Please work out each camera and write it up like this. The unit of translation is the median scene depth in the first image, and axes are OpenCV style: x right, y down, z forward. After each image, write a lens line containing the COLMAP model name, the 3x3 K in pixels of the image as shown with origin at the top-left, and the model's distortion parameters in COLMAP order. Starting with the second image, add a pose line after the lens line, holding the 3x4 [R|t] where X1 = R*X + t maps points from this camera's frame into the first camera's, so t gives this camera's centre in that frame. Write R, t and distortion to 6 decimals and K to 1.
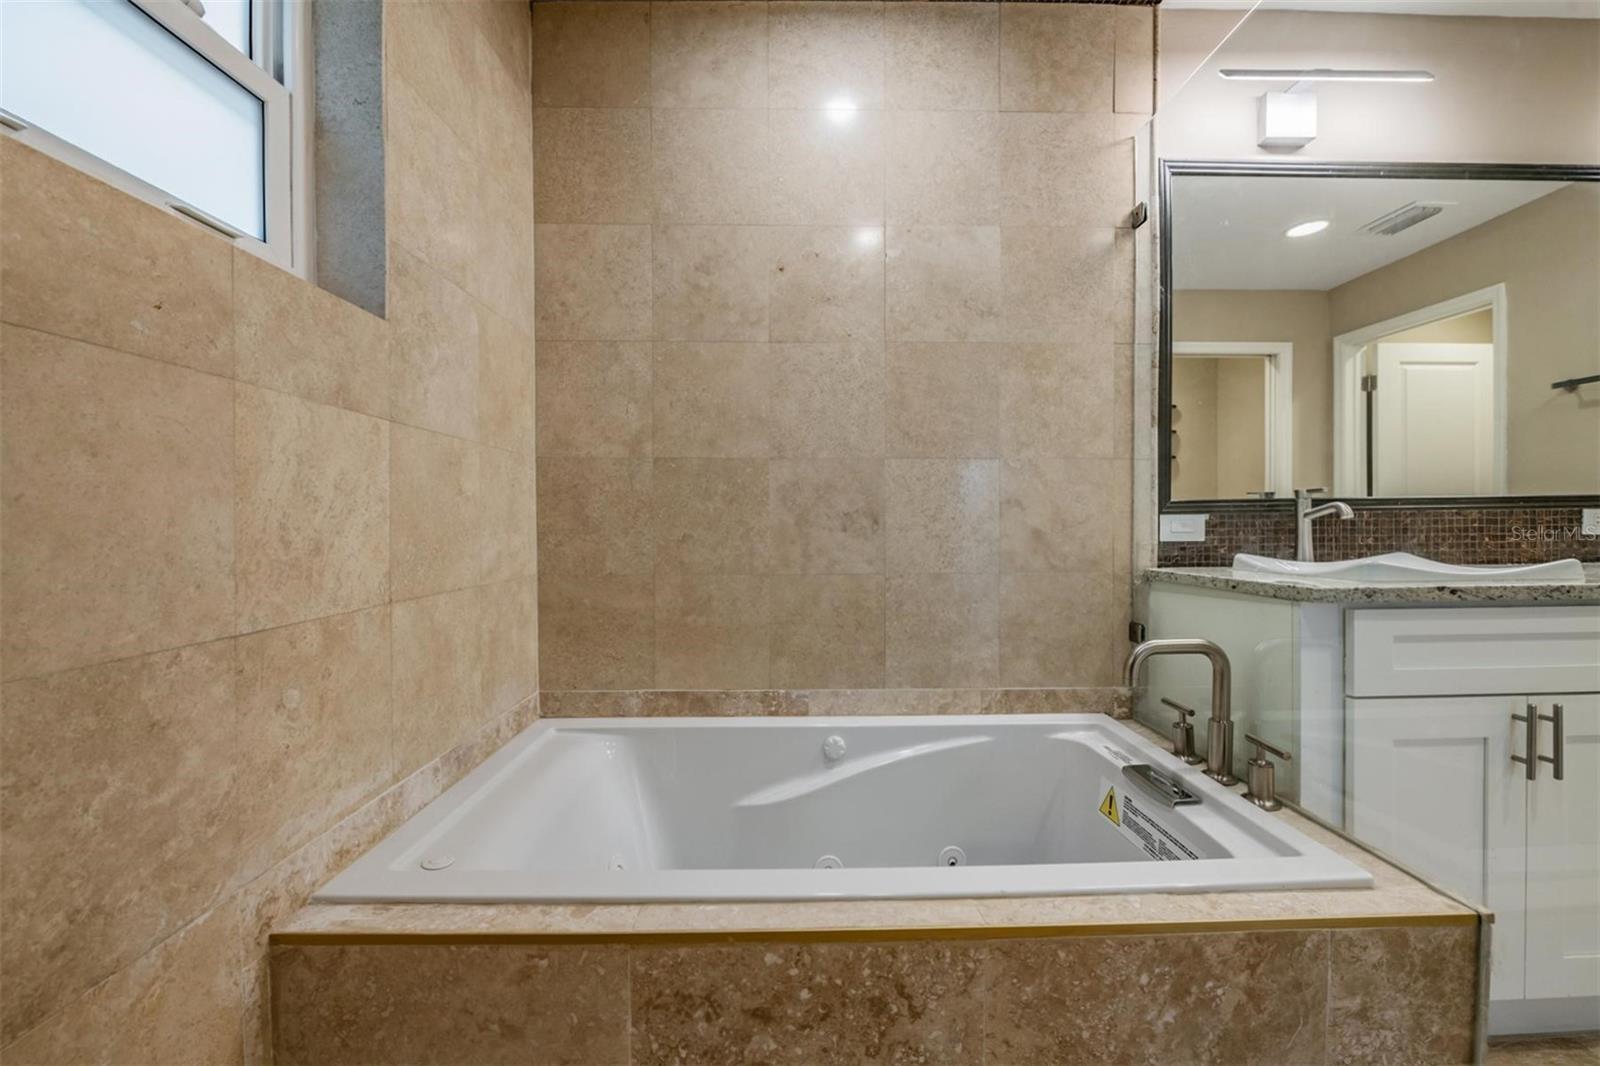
lens RADIAL K [[642.9, 0, 807.4], [0, 642.9, 525.2], [0, 0, 1]] dist [0.000149, -0.010988]
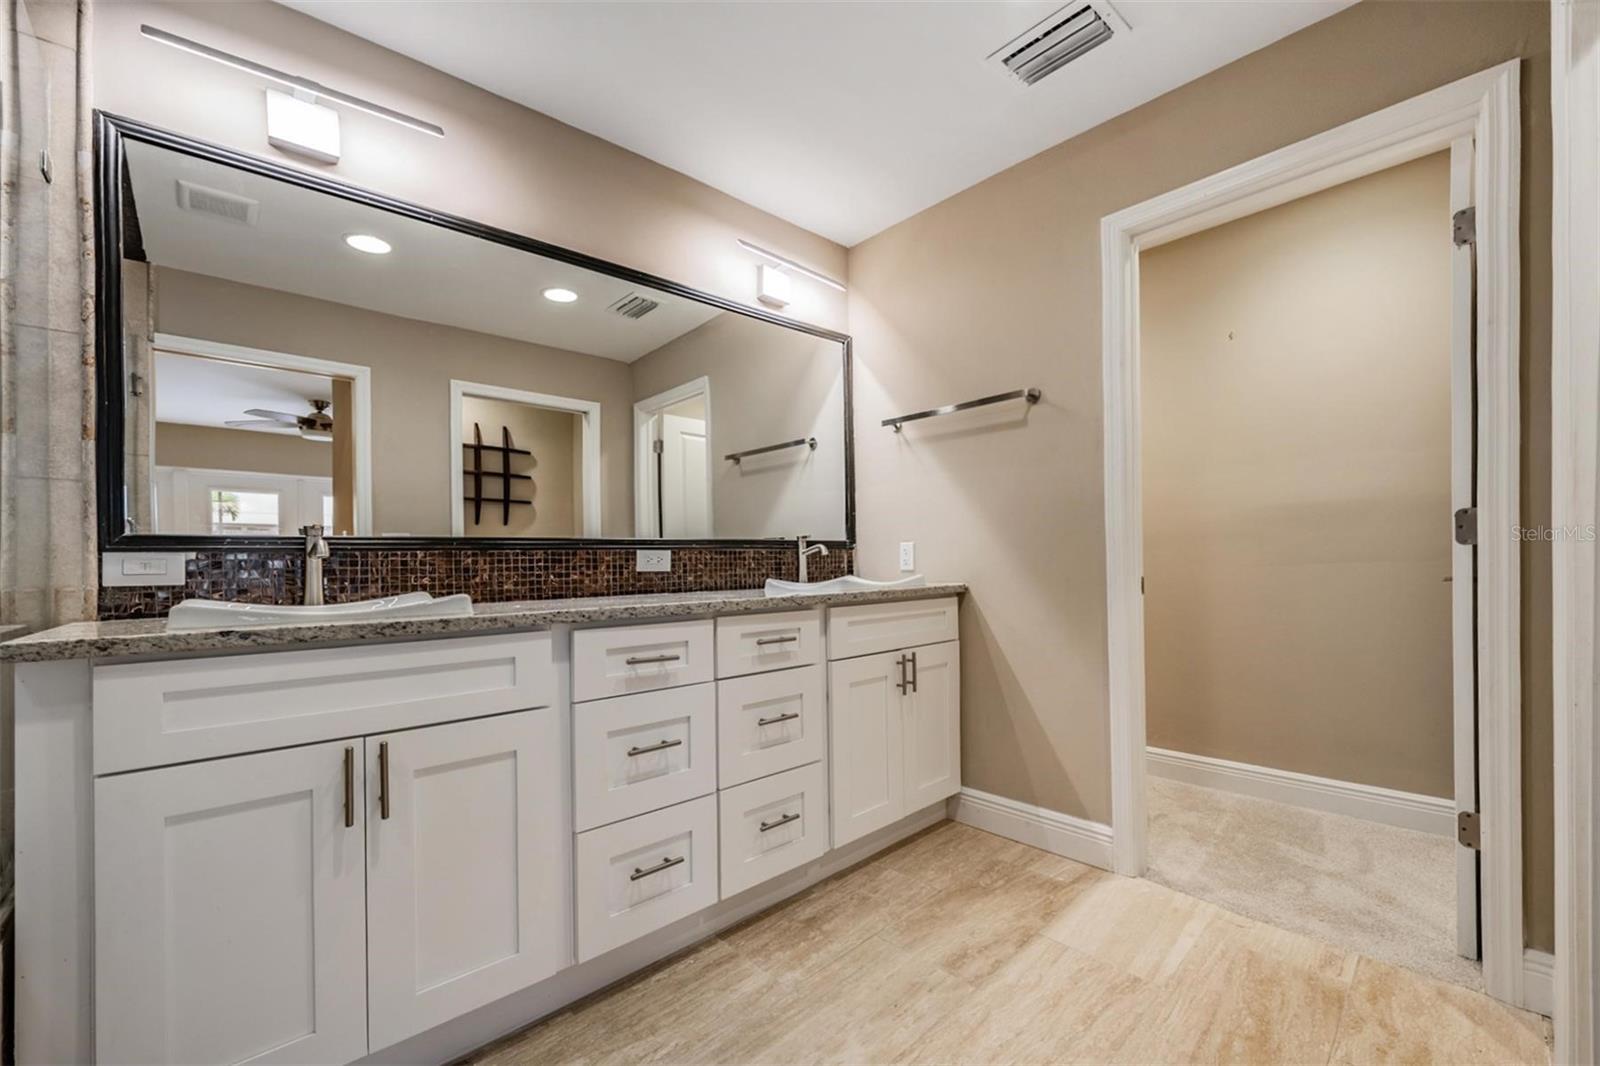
lens RADIAL K [[642.9, 0, 807.4], [0, 642.9, 525.2], [0, 0, 1]] dist [0.000149, -0.010988]
pose [[0.737254, 0.034971, 0.674710, 0.660010], [0.011434, 0.997871, -0.064215, 0.009611], [-0.675518, 0.055057, 0.735285, -0.146094]]
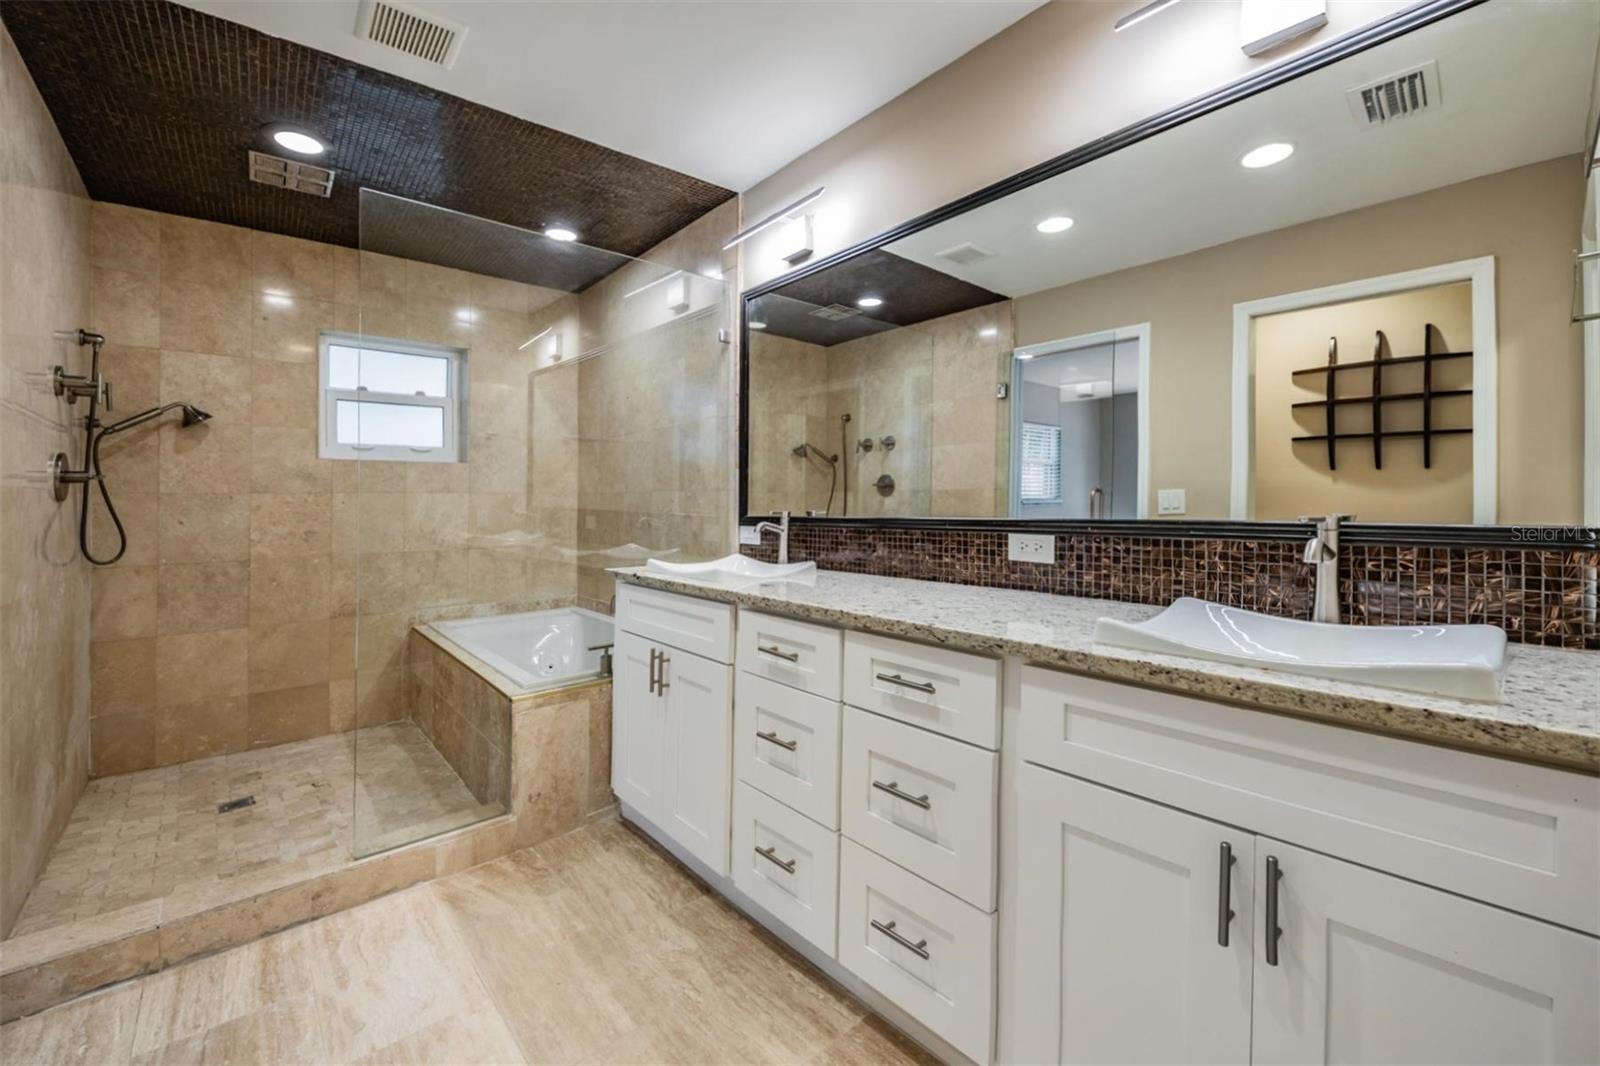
lens RADIAL K [[656.3, 0, 800.5], [0, 656.3, 487.5], [0, 0, 1]] dist [0.008410, -0.000125]
pose [[0.633459, -0.015583, -0.773619, 1.878788], [-0.003369, 0.999732, -0.022896, -0.075099], [0.773769, 0.017110, 0.633237, 0.111601]]
